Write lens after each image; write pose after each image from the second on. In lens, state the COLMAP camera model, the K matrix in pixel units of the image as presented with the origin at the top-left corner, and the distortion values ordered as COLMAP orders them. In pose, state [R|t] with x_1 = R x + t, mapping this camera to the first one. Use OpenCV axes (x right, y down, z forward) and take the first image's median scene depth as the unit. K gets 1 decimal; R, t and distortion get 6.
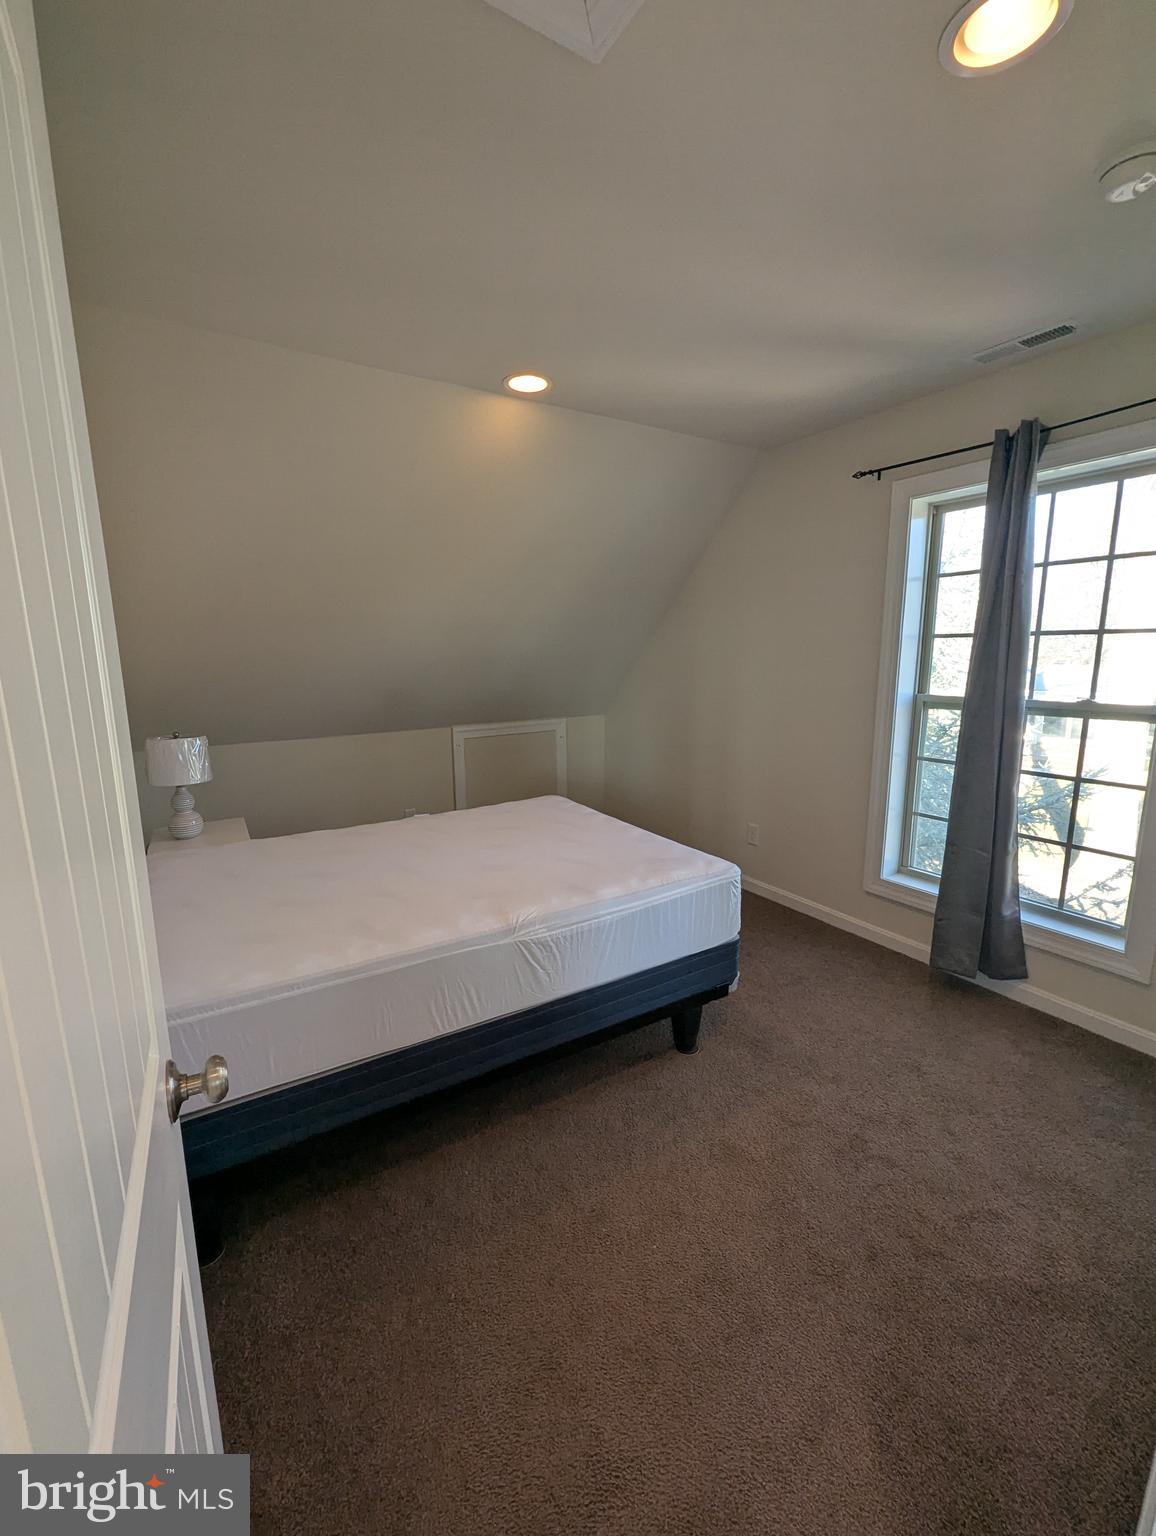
lens RADIAL K [[606.0, 0, 578.0], [0, 606.0, 768.0], [0, 0, 1]] dist [-0.000160, 0.000024]
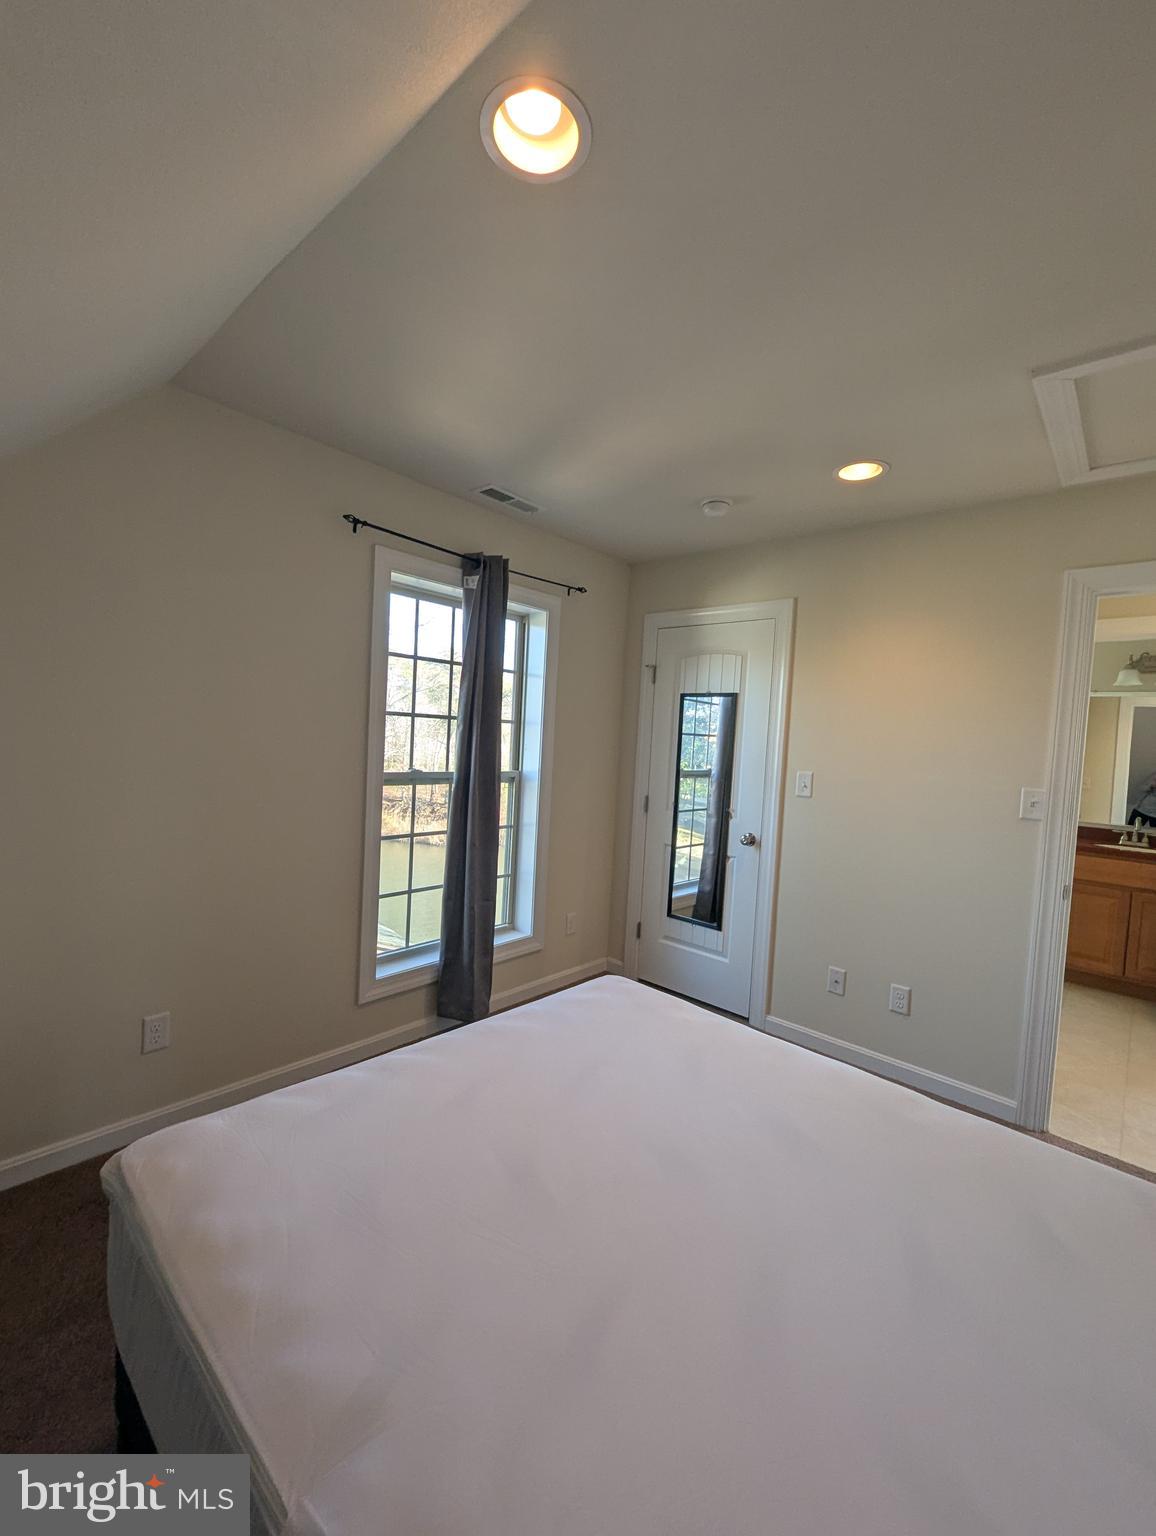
lens RADIAL K [[636.7, 0, 568.6], [0, 636.7, 766.2], [0, 0, 1]] dist [0.000591, 0.000271]
pose [[-0.316178, -0.051968, 0.947275, -0.516463], [0.116514, 0.988813, 0.093136, -0.204577], [-0.941518, 0.139818, -0.306586, 1.115987]]
